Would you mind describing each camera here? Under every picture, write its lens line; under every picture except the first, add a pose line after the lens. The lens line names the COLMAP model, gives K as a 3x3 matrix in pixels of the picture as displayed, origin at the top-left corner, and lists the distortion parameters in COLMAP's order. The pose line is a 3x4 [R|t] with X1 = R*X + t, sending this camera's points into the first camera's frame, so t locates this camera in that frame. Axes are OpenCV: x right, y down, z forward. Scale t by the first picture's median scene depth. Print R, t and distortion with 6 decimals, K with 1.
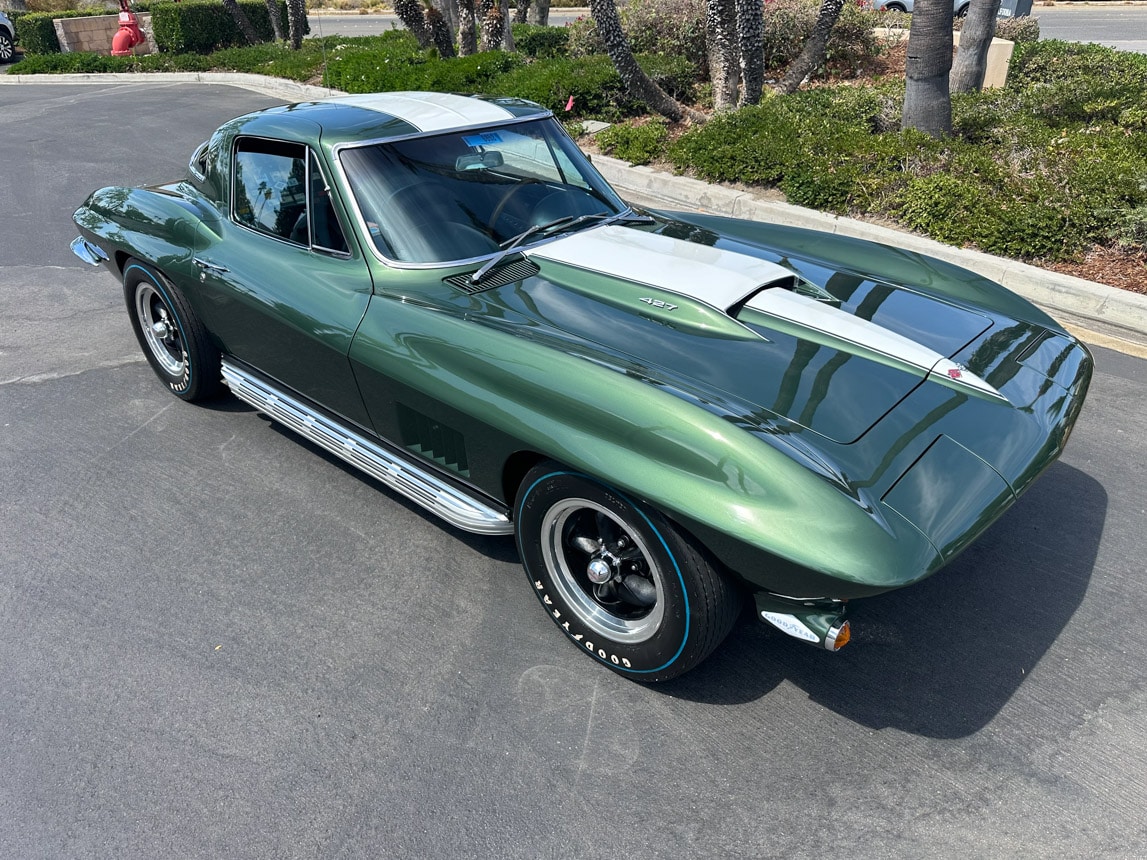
lens RADIAL K [[819.4, 0, 573.5], [0, 819.4, 430.0], [0, 0, 1]] dist [0.026947, -0.032473]
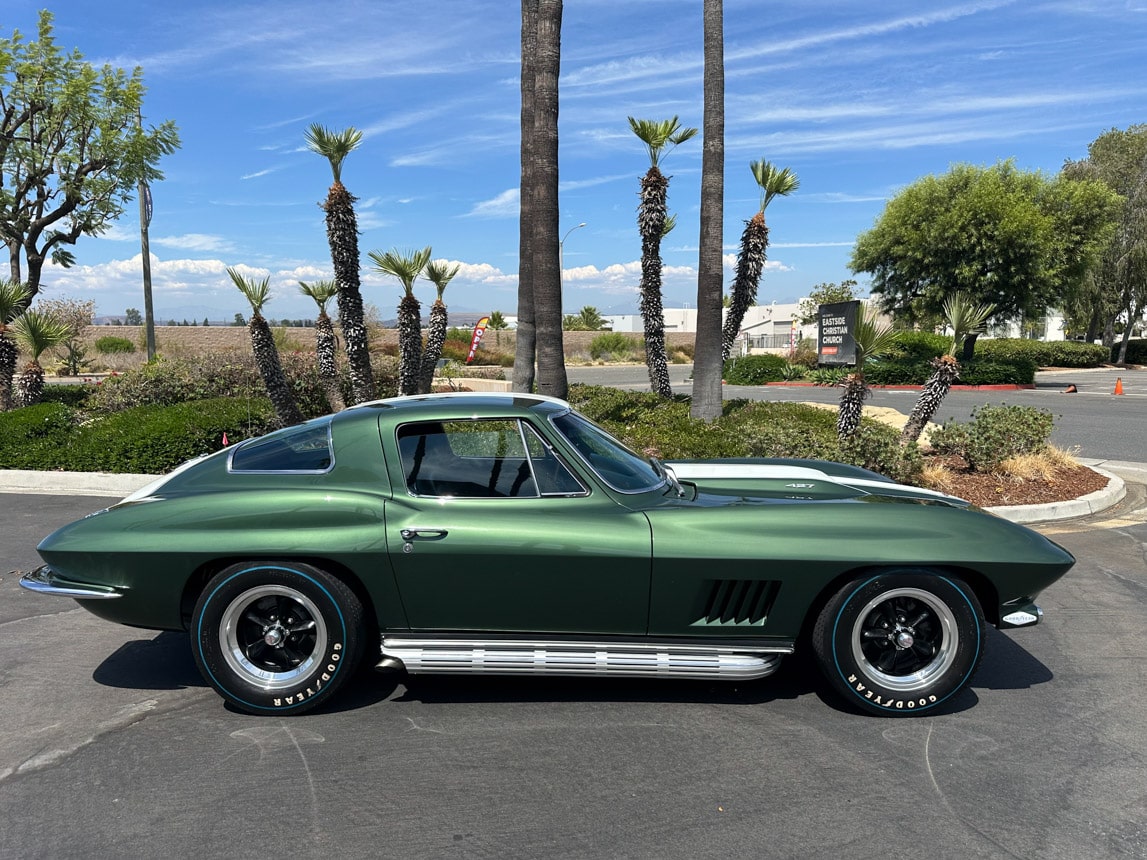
lens RADIAL K [[823.7, 0, 573.5], [0, 823.7, 430.0], [0, 0, 1]] dist [0.029279, -0.064656]
pose [[0.739690, -0.056335, 0.670585, -1.388482], [0.319388, 0.906496, -0.276147, 0.044347], [-0.592326, 0.418440, 0.688519, 0.140146]]
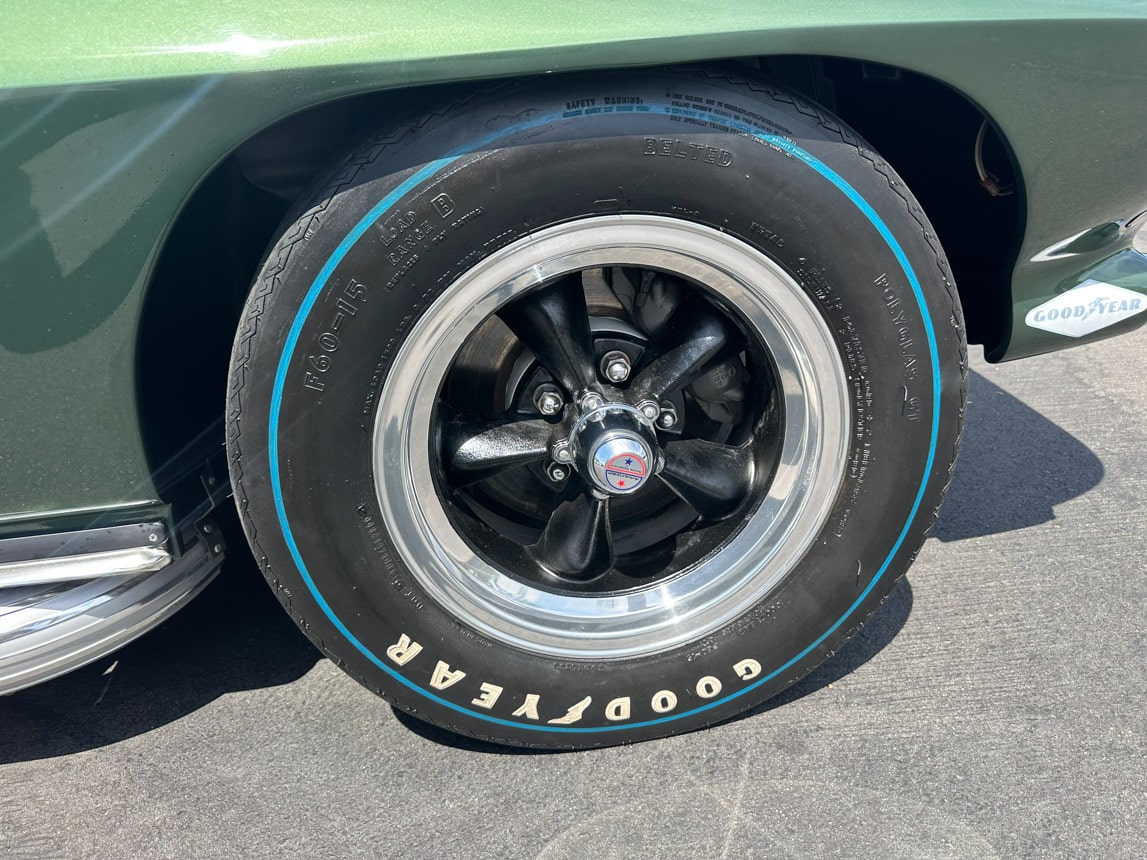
lens RADIAL K [[789.7, 0, 573.5], [0, 789.7, 430.0], [0, 0, 1]] dist [0.019529, -0.000684]
pose [[0.640773, -0.340051, 0.688314, -0.193148], [0.435067, 0.899536, 0.039384, 0.135257], [-0.632556, 0.274226, 0.724343, 0.749339]]
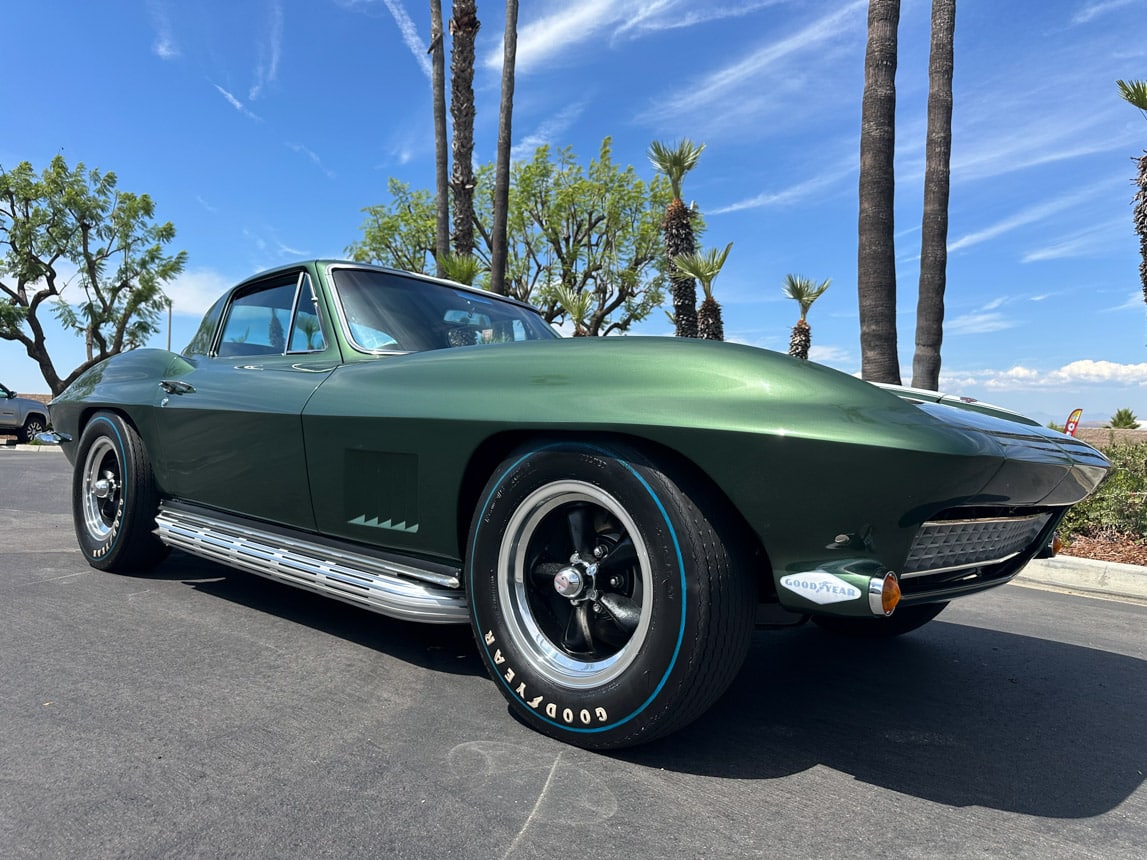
lens RADIAL K [[821.9, 0, 568.2], [0, 821.9, 436.5], [0, 0, 1]] dist [0.029236, -0.046073]
pose [[0.998520, 0.053525, 0.009642, 0.014843], [-0.041765, 0.868190, -0.494472, 0.426689], [-0.034838, 0.493337, 0.869140, 0.237183]]
